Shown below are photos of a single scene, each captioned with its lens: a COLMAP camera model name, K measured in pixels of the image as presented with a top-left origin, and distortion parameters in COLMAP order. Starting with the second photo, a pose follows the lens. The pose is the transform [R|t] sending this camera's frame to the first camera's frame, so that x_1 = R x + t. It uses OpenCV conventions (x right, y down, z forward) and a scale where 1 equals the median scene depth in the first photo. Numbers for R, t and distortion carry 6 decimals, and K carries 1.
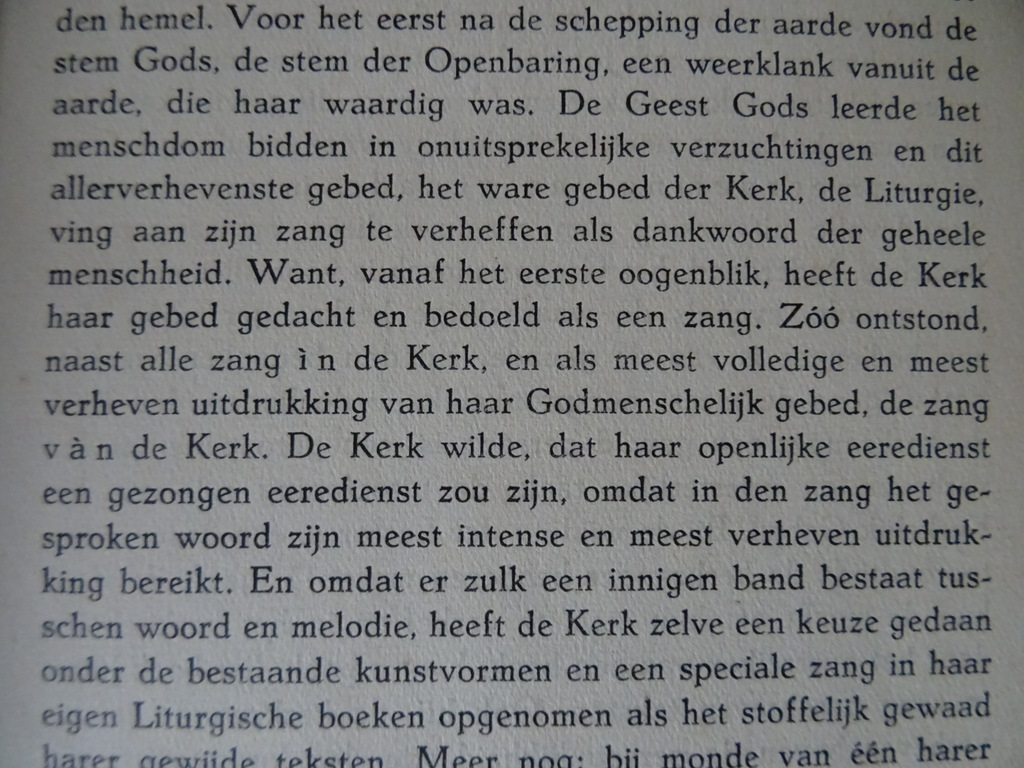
lens RADIAL K [[734.2, 0, 515.2], [0, 734.2, 322.9], [0, 0, 1]] dist [0.006282, -0.034949]
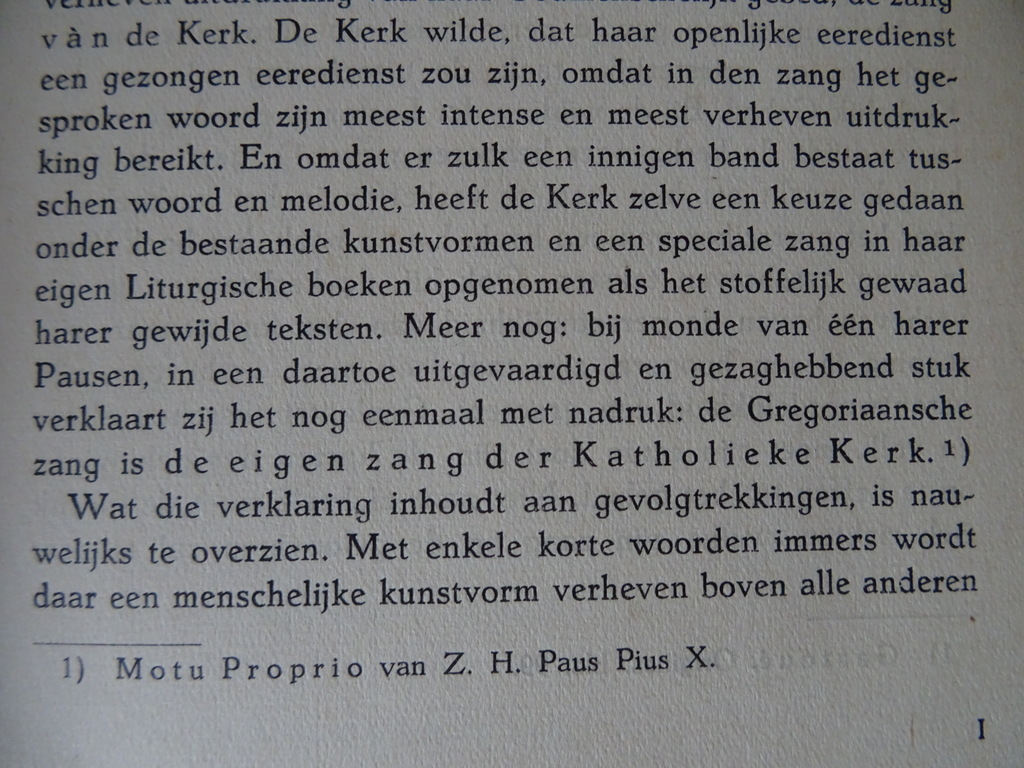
lens RADIAL K [[734.2, 0, 521.2], [0, 734.2, 388.2], [0, 0, 1]] dist [0.006282, -0.034949]
pose [[0.999861, -0.016662, -0.000230, 0.028108], [0.016662, 0.999861, -0.001071, 0.676550], [0.000248, 0.001067, 0.999999, -0.030775]]
